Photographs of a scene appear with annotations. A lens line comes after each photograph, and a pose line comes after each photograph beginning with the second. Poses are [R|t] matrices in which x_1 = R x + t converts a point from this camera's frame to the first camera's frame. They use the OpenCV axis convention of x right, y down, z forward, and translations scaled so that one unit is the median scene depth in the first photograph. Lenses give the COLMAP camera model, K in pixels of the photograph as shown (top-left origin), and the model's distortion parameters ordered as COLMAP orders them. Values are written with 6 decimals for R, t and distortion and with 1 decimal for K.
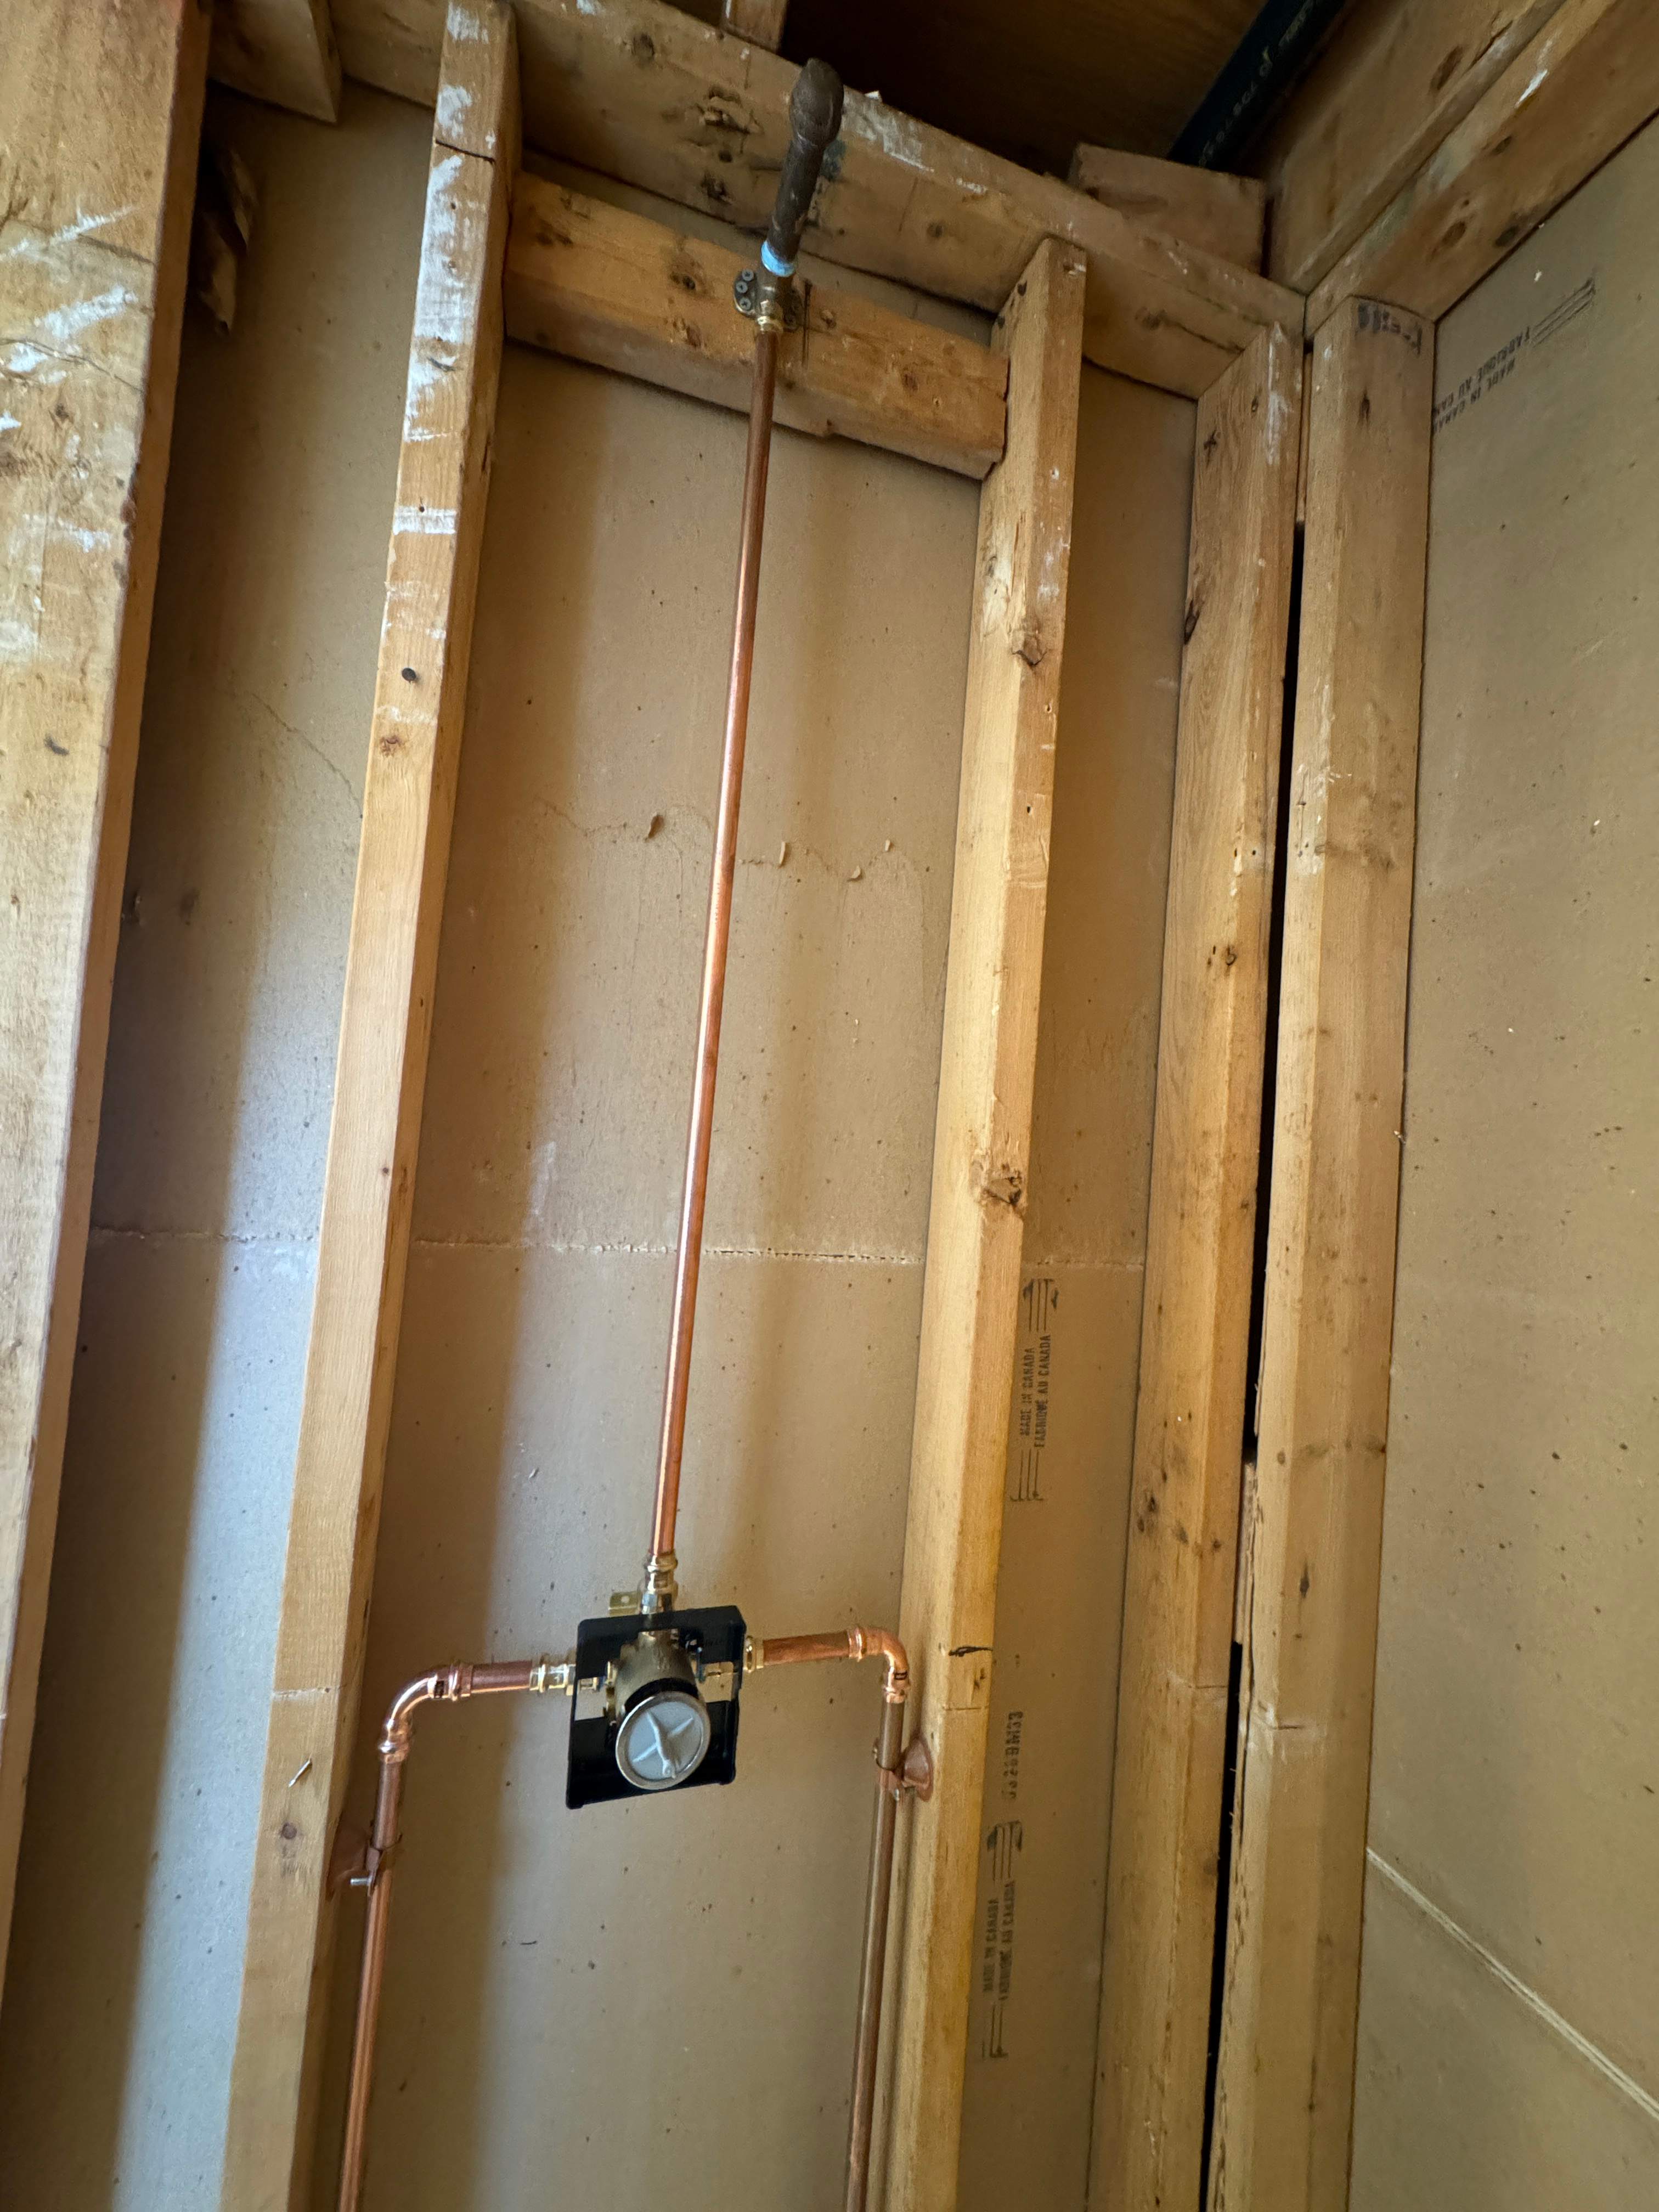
lens RADIAL K [[877.5, 0, 830.8], [0, 877.5, 1104.0], [0, 0, 1]] dist [-0.003864, 0.000806]
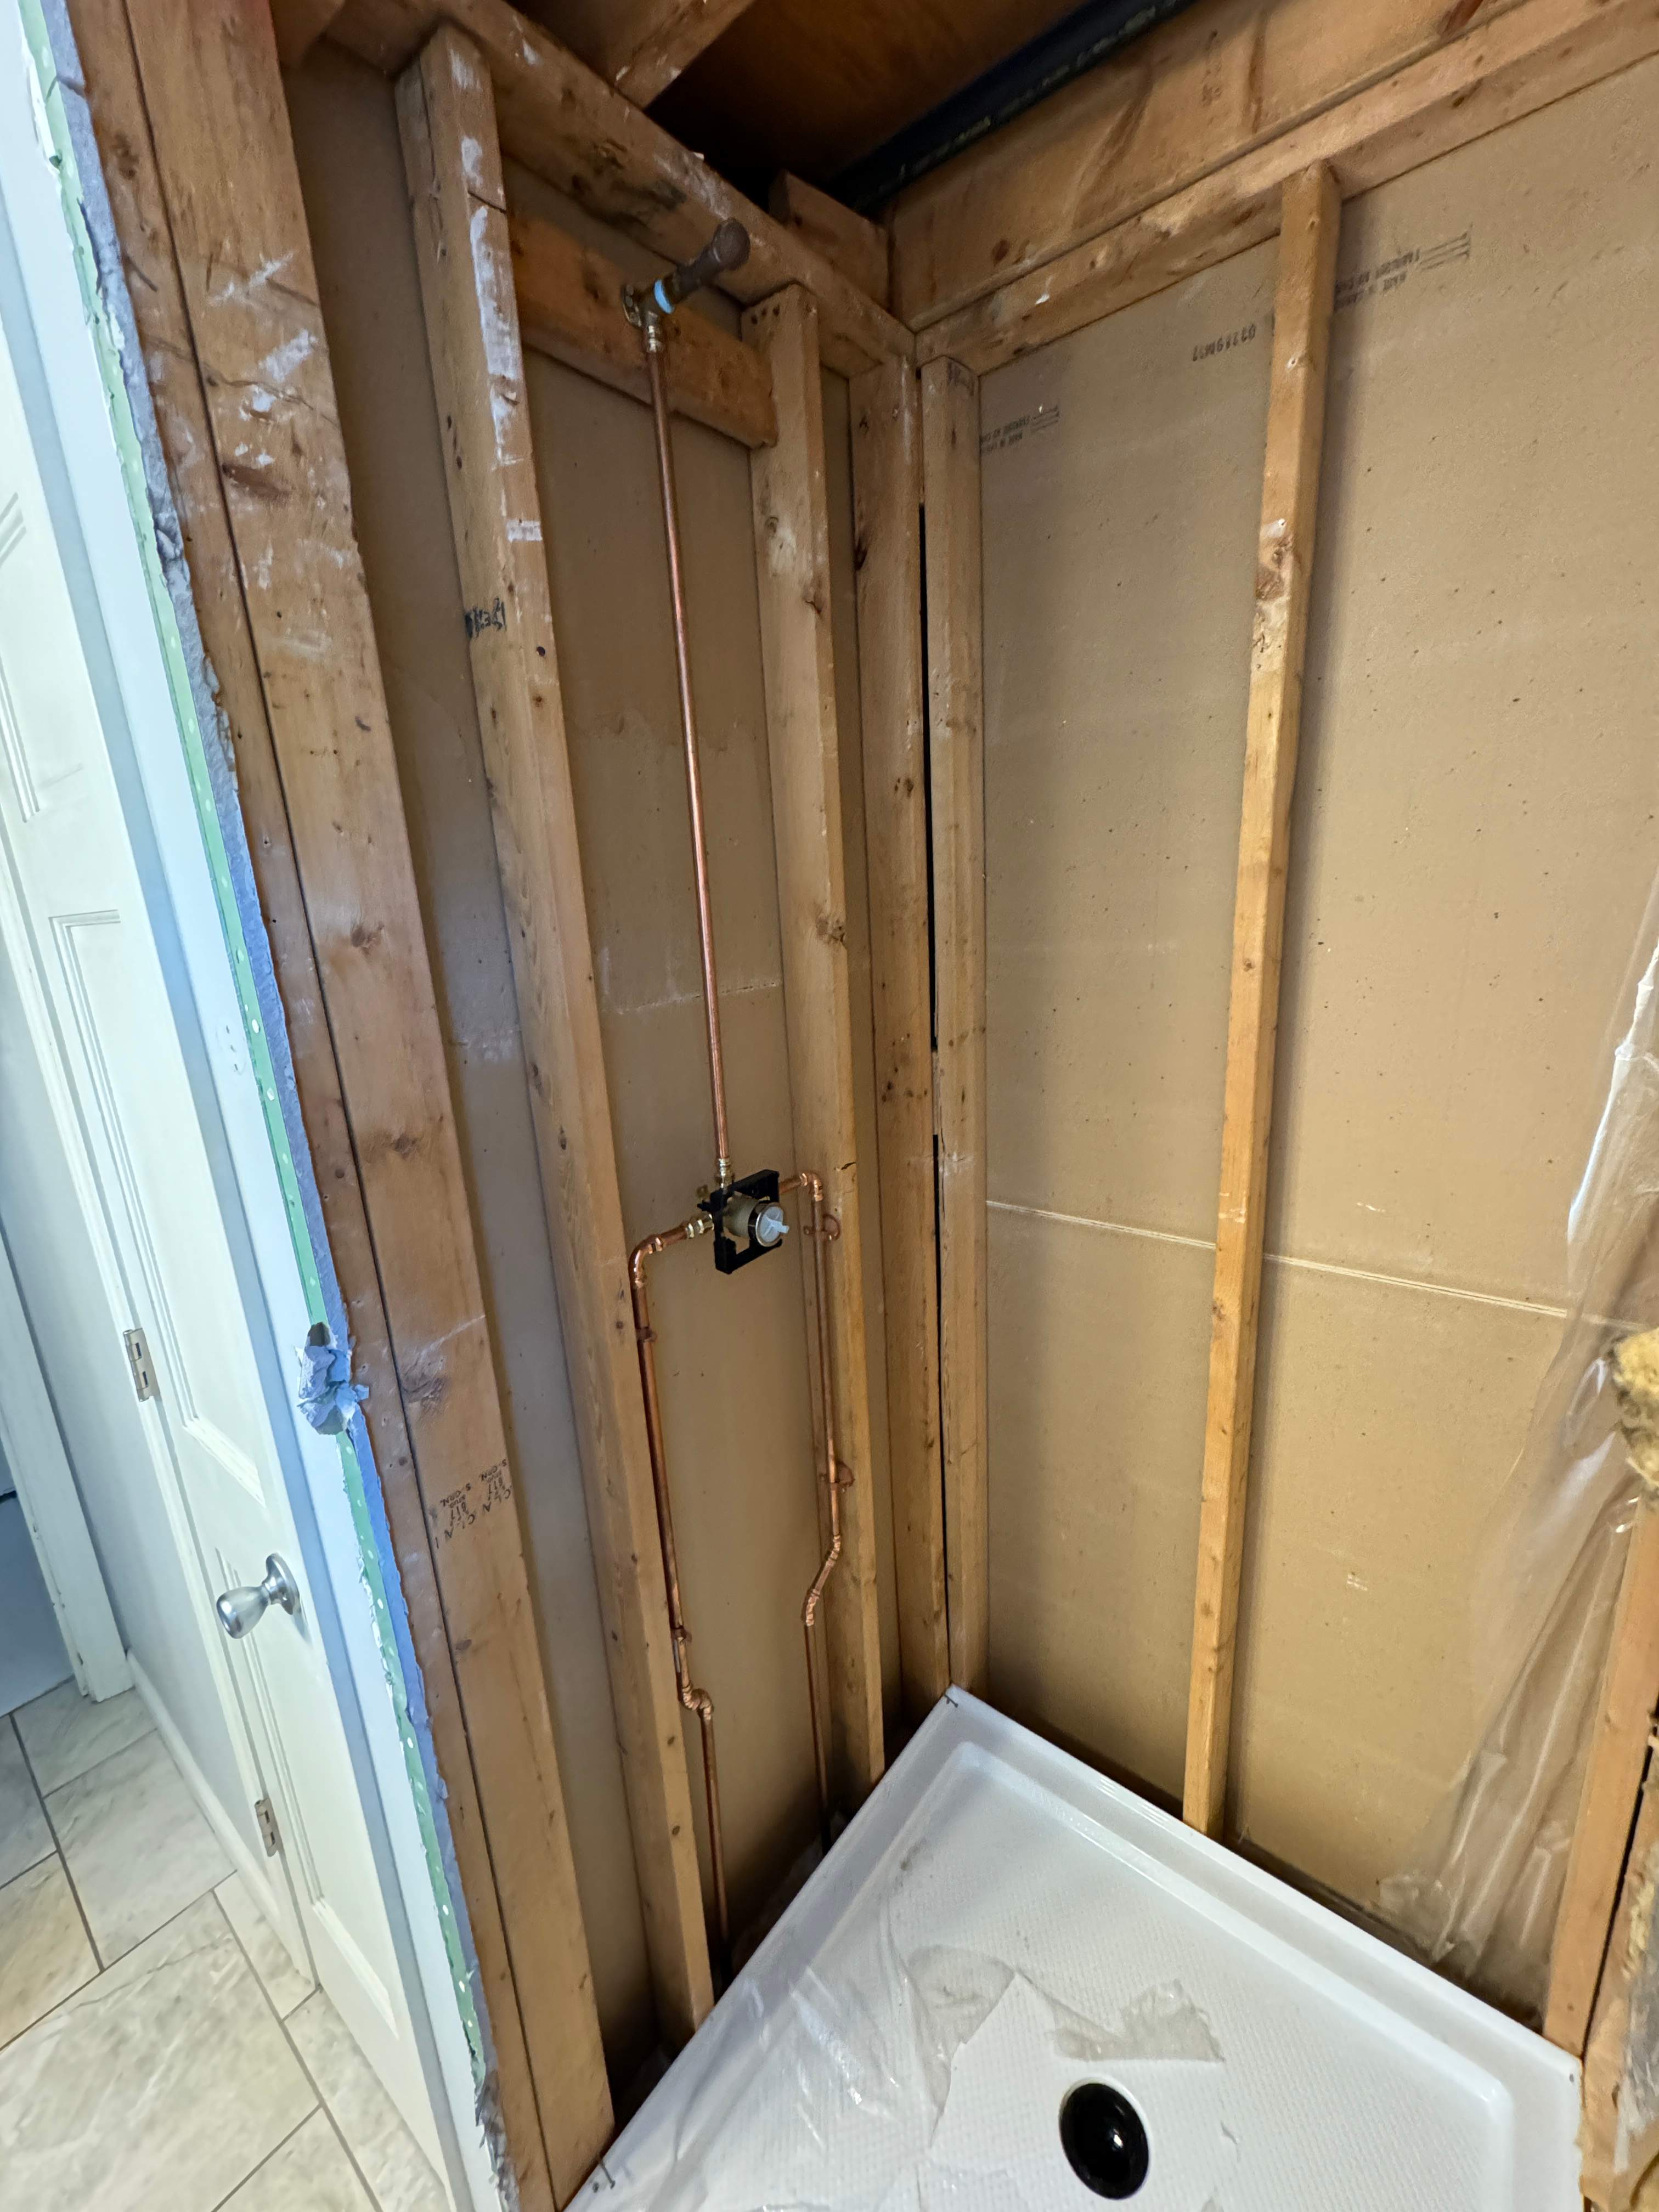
lens RADIAL K [[877.5, 0, 825.6], [0, 877.5, 1101.5], [0, 0, 1]] dist [-0.003864, 0.000806]
pose [[0.817979, -0.251925, 0.517150, -0.863979], [0.087756, 0.943129, 0.320634, -0.163105], [-0.568515, -0.216889, 0.793568, -0.526769]]
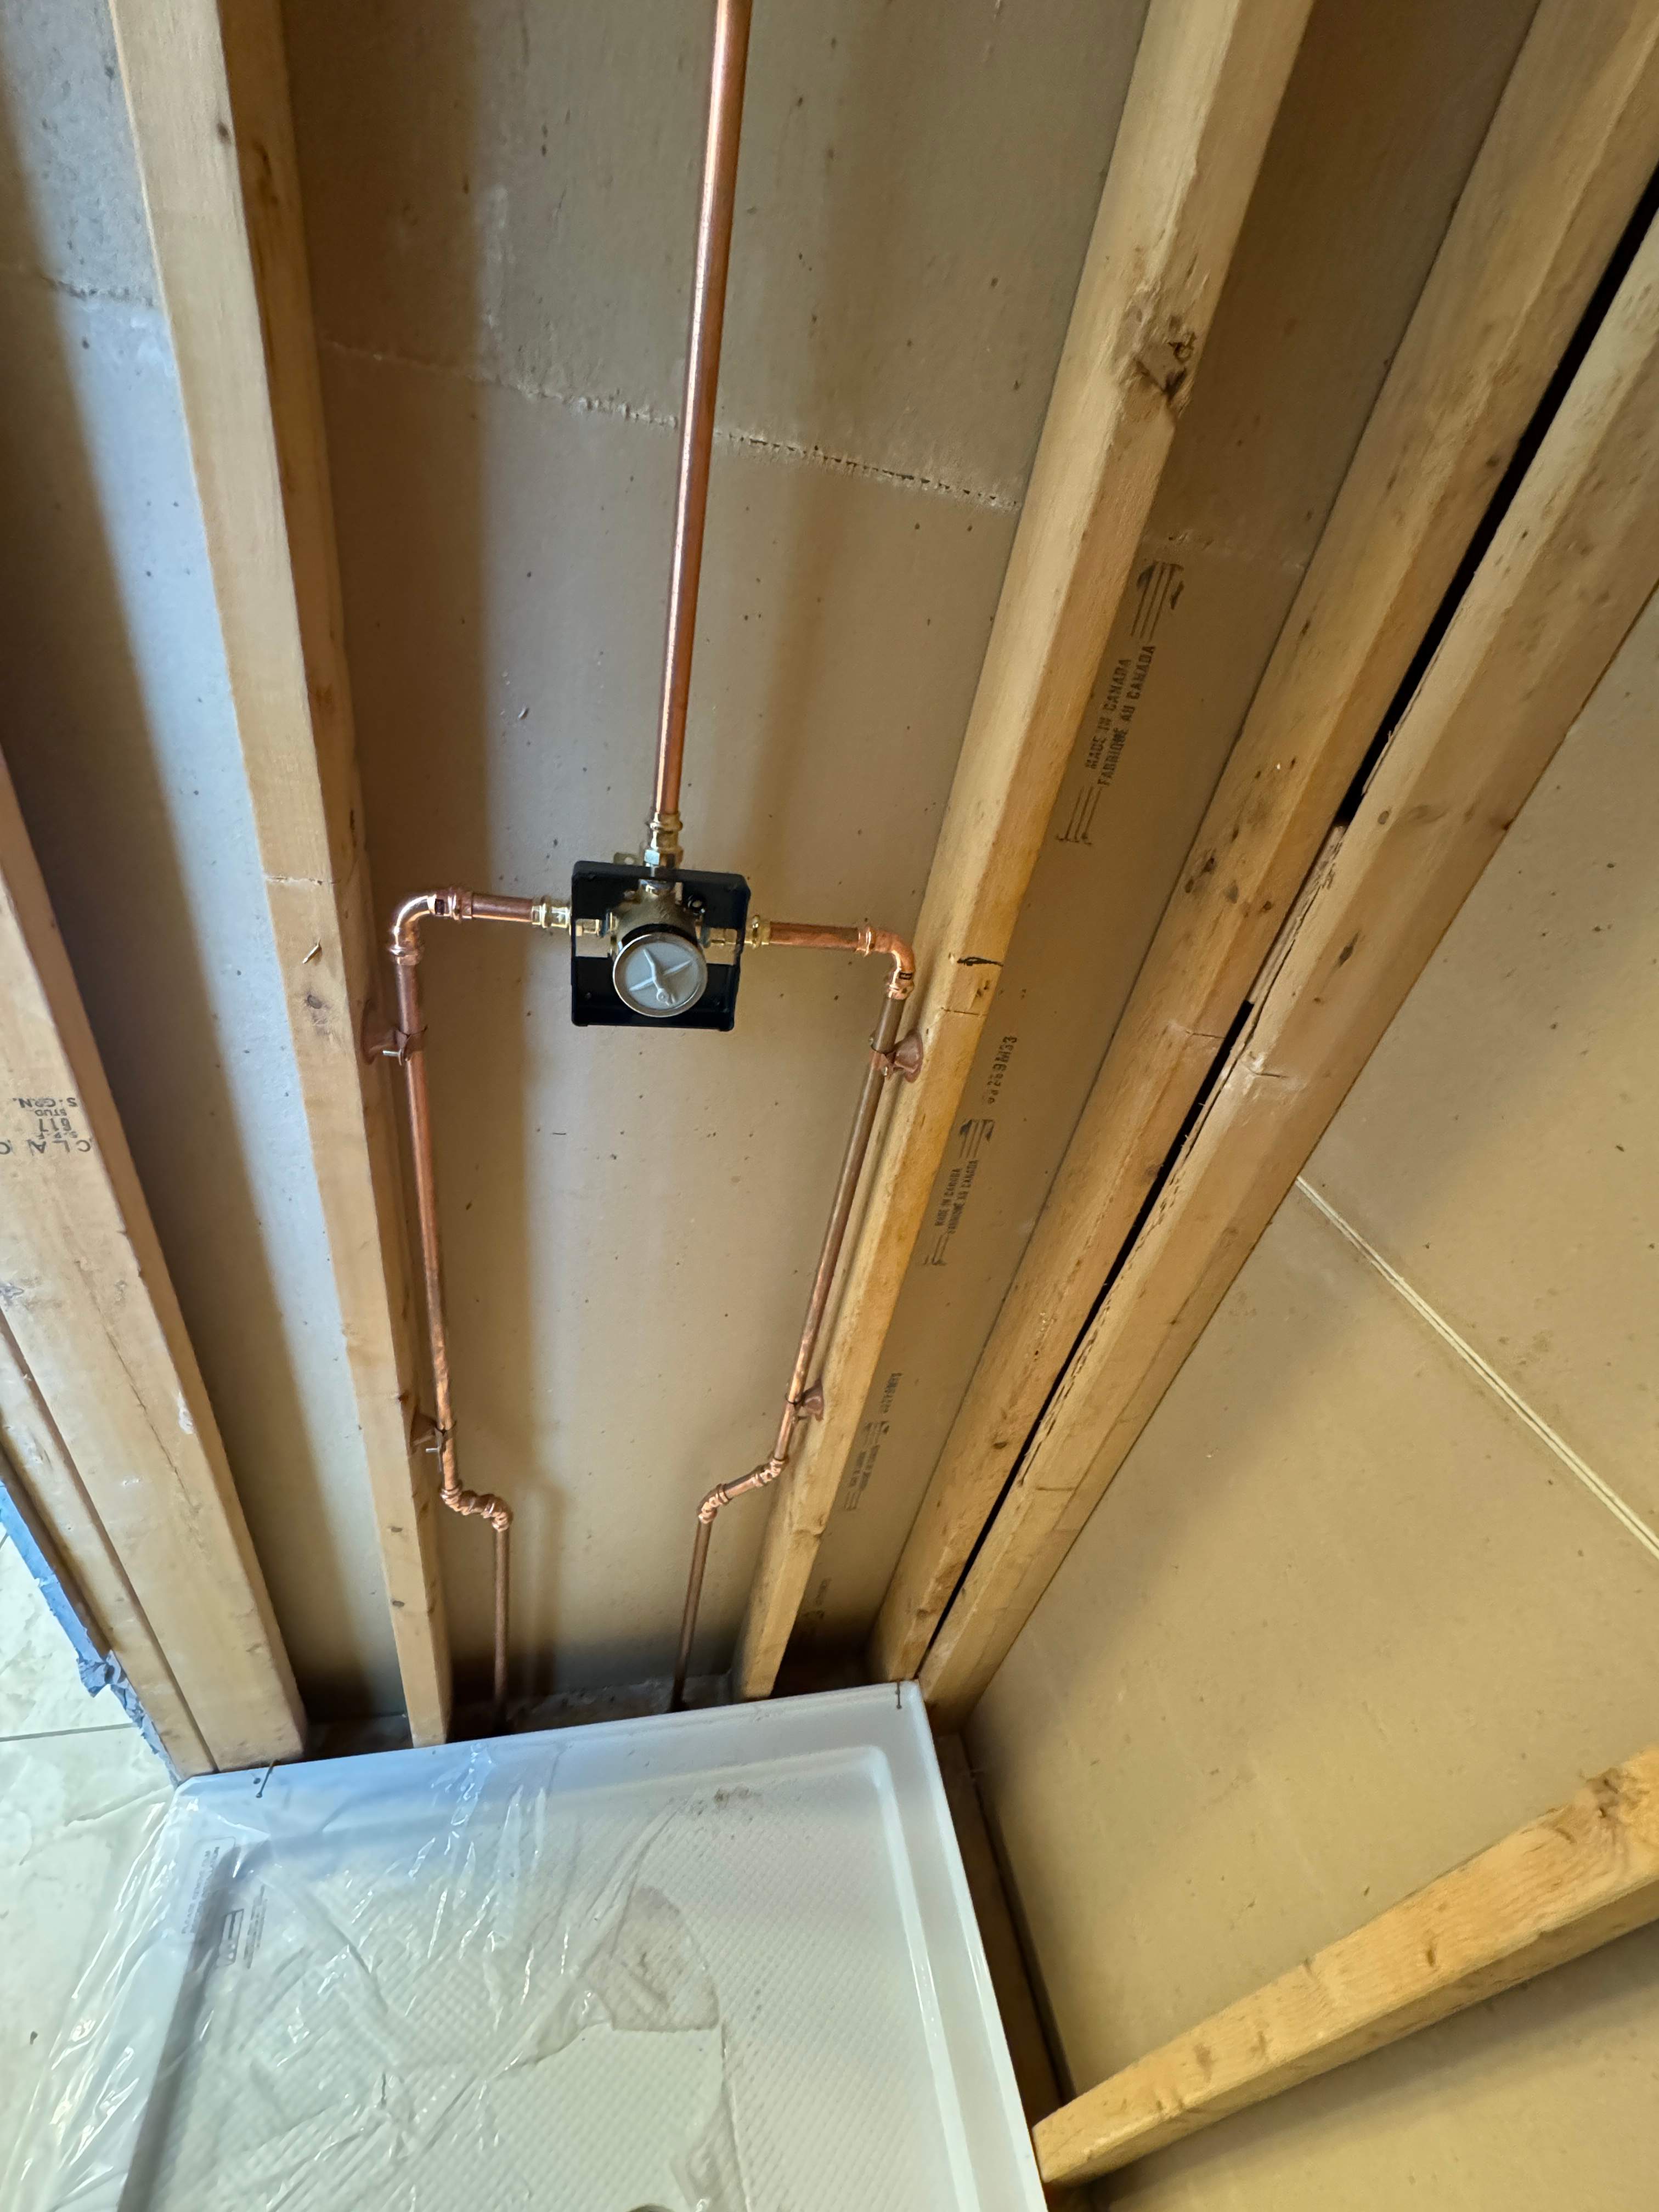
lens RADIAL K [[877.5, 0, 830.3], [0, 877.5, 1101.6], [0, 0, 1]] dist [-0.003864, 0.000806]
pose [[0.990339, 0.137011, -0.021375, 0.034658], [-0.099030, 0.806700, 0.582605, 0.187829], [0.097067, -0.574860, 0.812474, 0.092801]]
